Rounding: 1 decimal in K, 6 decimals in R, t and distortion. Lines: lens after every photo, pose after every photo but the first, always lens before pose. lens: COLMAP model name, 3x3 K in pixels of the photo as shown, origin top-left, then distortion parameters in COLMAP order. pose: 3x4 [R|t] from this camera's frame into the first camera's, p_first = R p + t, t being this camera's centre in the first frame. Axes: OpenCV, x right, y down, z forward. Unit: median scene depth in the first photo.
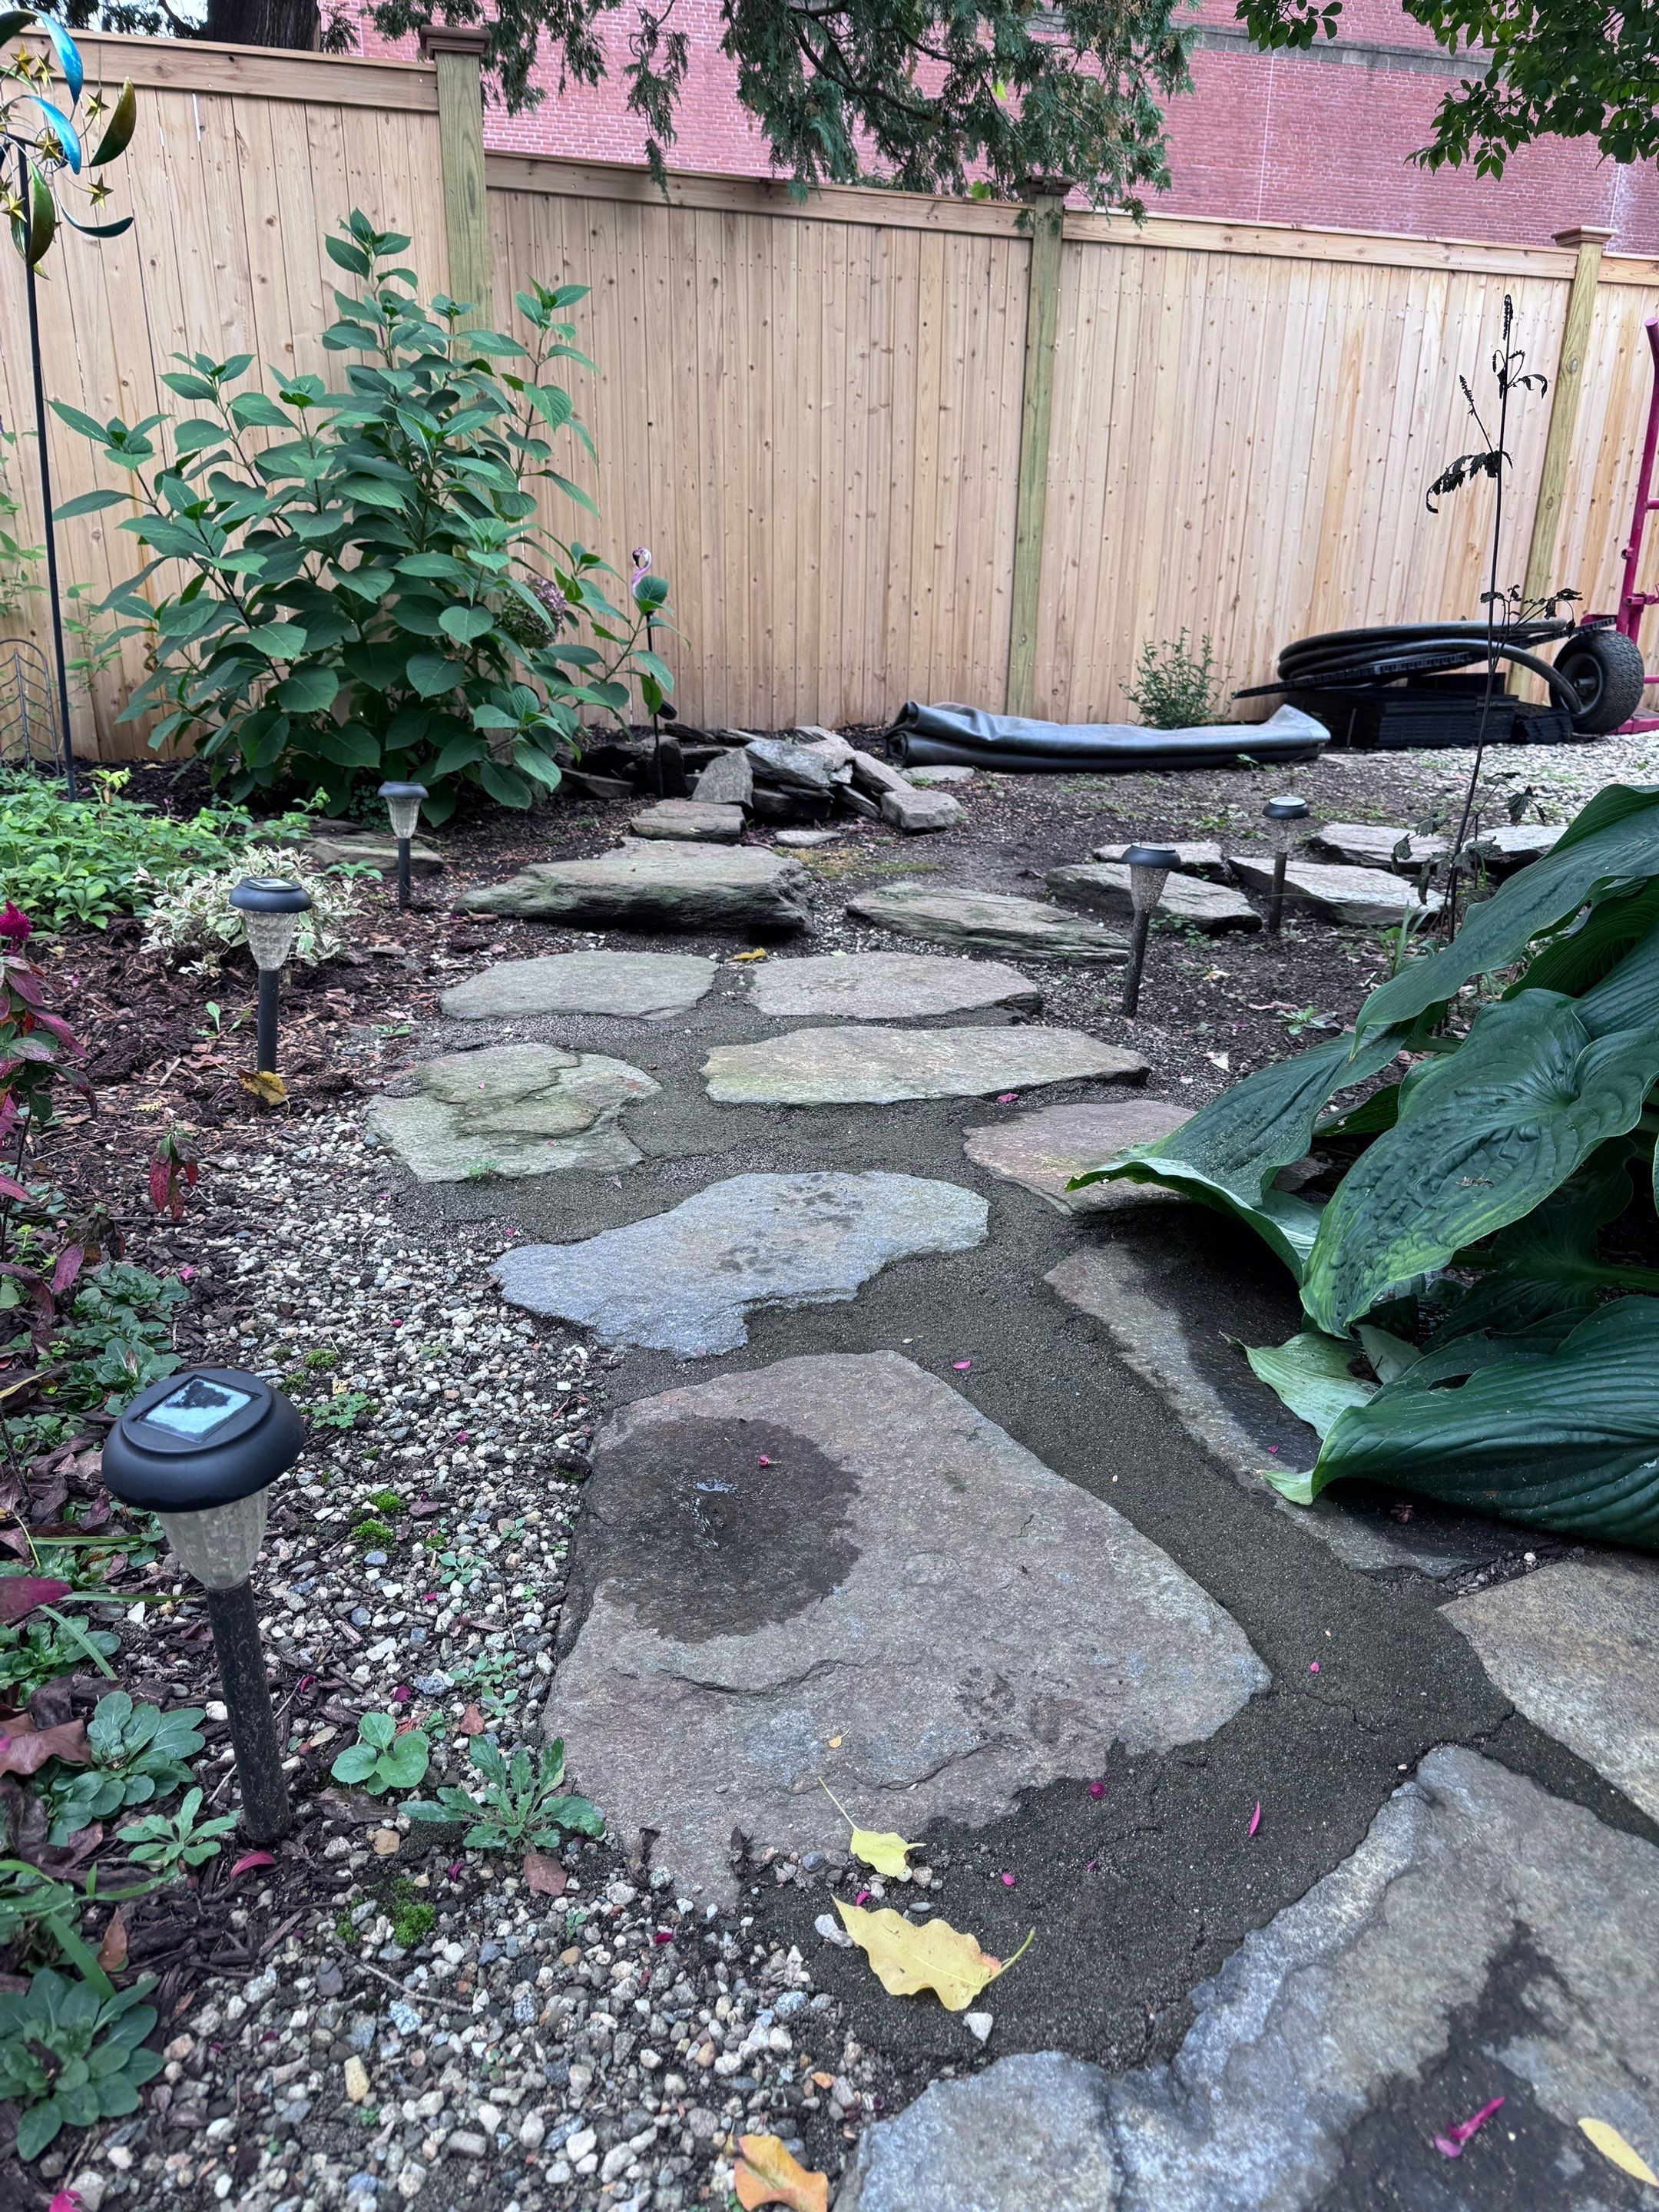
lens RADIAL K [[1612.7, 0, 829.5], [0, 1612.7, 1106.0], [0, 0, 1]] dist [0.075378, -0.093796]
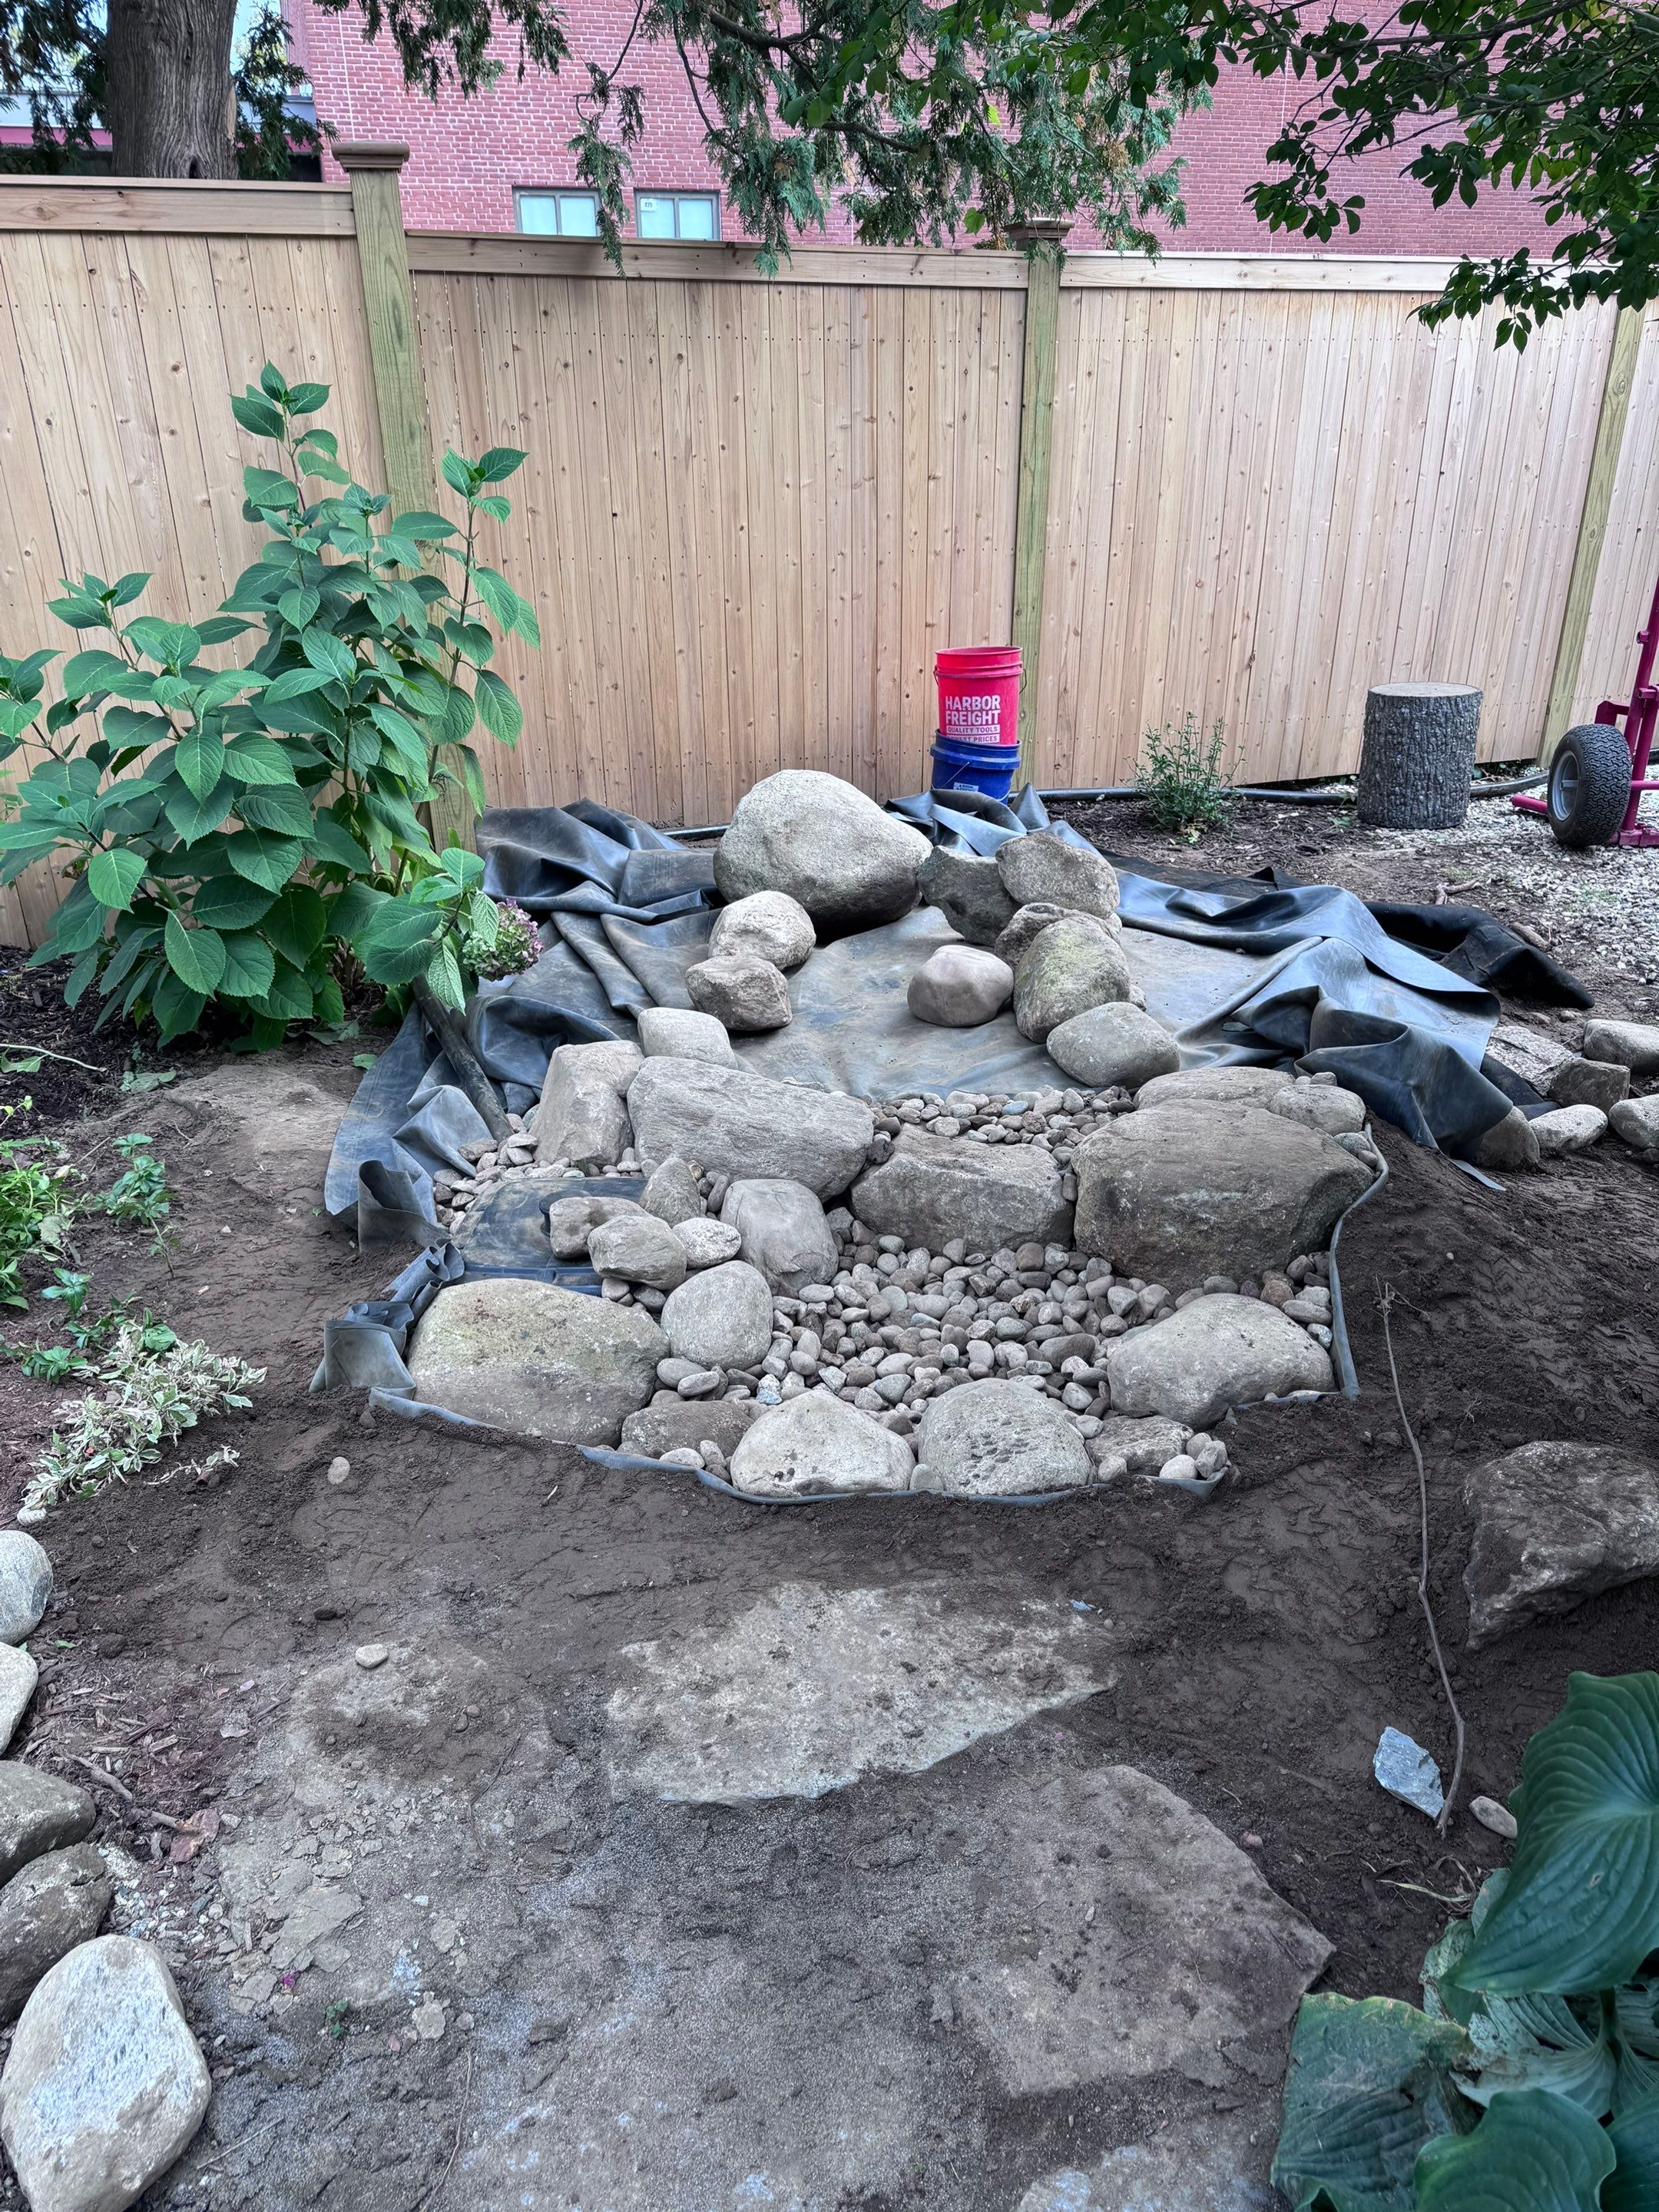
lens RADIAL K [[1592.4, 0, 823.0], [0, 1592.4, 1110.8], [0, 0, 1]] dist [0.055070, -0.060208]
pose [[0.999656, -0.017992, -0.019093, 0.031122], [0.019456, 0.996644, 0.079511, -0.240683], [0.017598, -0.079856, 0.996651, 0.106854]]
